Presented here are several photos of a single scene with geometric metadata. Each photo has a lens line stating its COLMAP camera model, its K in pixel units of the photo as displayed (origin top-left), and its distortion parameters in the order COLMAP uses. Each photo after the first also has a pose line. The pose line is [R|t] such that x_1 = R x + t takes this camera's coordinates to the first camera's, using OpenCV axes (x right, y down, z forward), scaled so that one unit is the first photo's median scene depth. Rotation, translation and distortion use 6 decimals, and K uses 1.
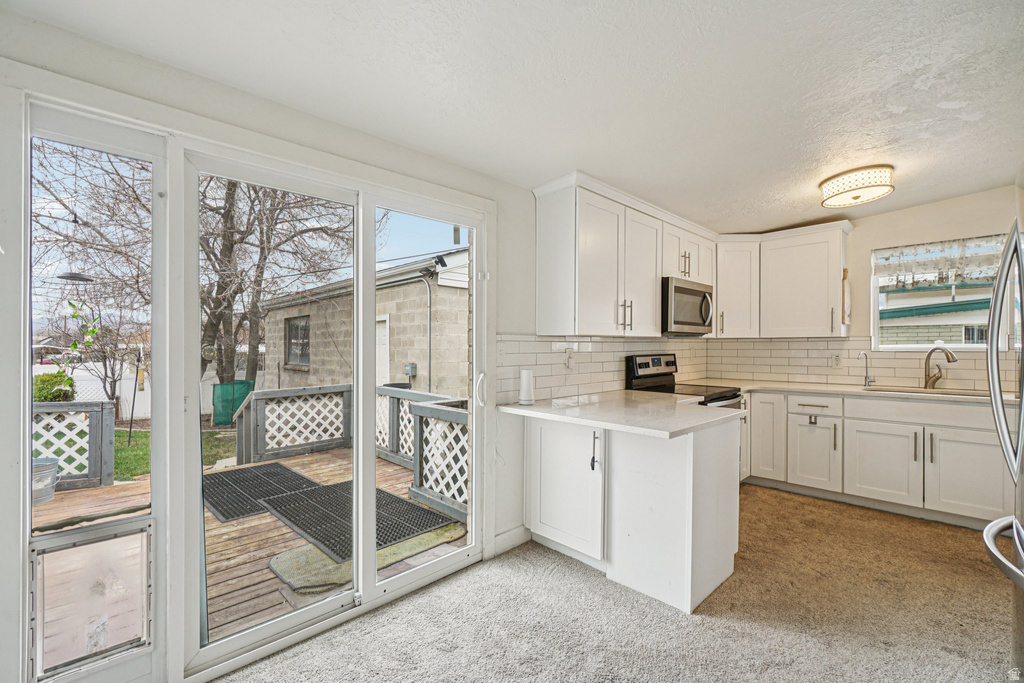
lens RADIAL K [[446.8, 0, 509.4], [0, 446.8, 344.8], [0, 0, 1]] dist [-0.001466, 0.000080]
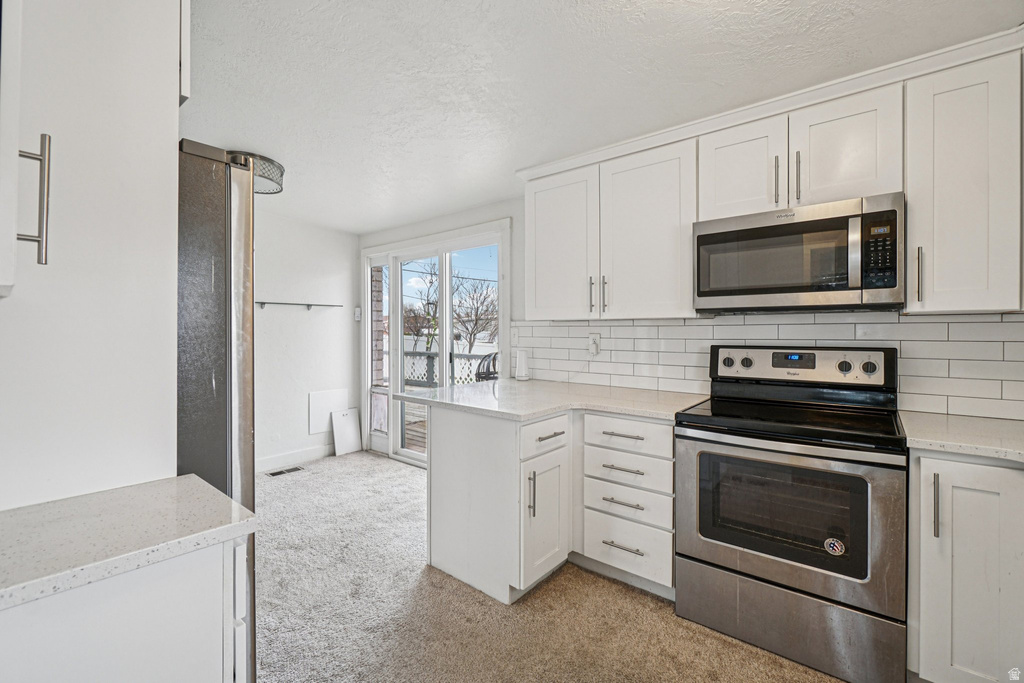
lens RADIAL K [[446.8, 0, 513.0], [0, 446.8, 331.3], [0, 0, 1]] dist [-0.001466, 0.000080]
pose [[0.098663, 0.010728, -0.995063, 1.245415], [0.005259, 0.999922, 0.011302, -0.008773], [0.995107, -0.006348, 0.098599, 0.874450]]
